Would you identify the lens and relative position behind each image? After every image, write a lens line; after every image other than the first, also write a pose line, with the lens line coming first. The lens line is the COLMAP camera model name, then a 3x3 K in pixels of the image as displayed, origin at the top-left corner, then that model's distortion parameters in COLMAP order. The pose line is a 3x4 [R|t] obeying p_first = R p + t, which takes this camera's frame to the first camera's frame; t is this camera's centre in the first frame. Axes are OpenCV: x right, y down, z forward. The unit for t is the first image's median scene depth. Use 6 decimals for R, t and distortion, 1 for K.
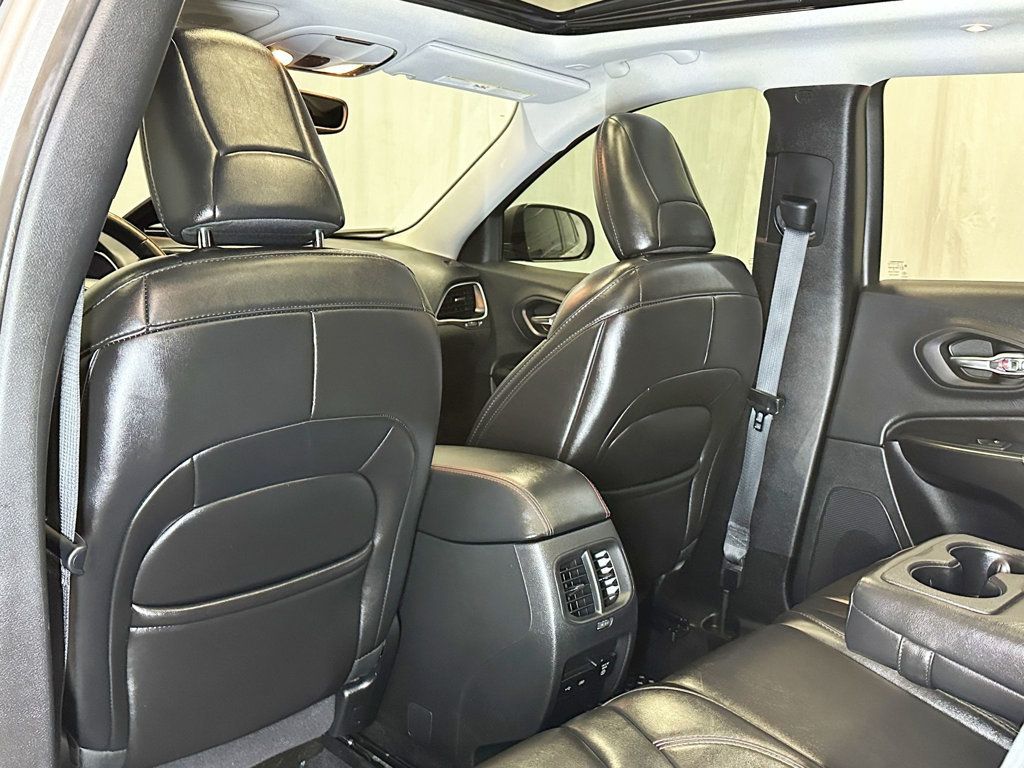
lens RADIAL K [[1043.9, 0, 514.4], [0, 1043.9, 385.5], [0, 0, 1]] dist [0.132842, 0.000000]
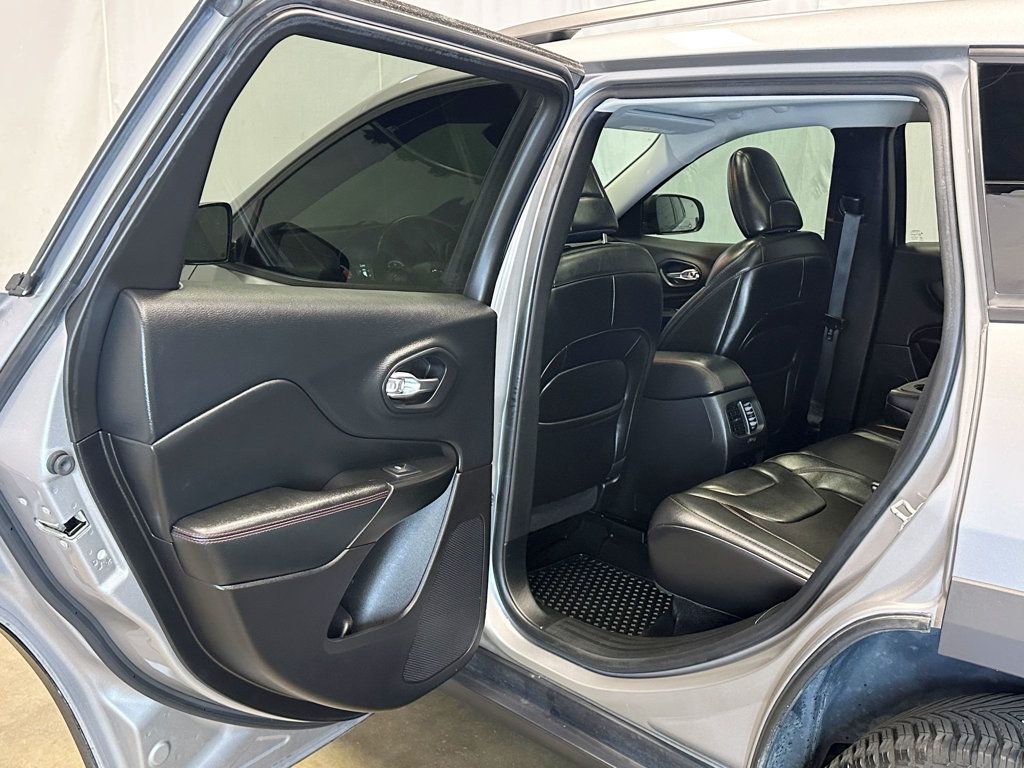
lens RADIAL K [[1043.9, 0, 511.5], [0, 1043.9, 377.8], [0, 0, 1]] dist [0.132842, 0.000000]
pose [[0.998778, -0.028147, -0.040618, -0.209529], [0.029488, 0.999027, 0.032792, 0.037391], [0.039655, -0.033949, 0.998637, -0.696607]]
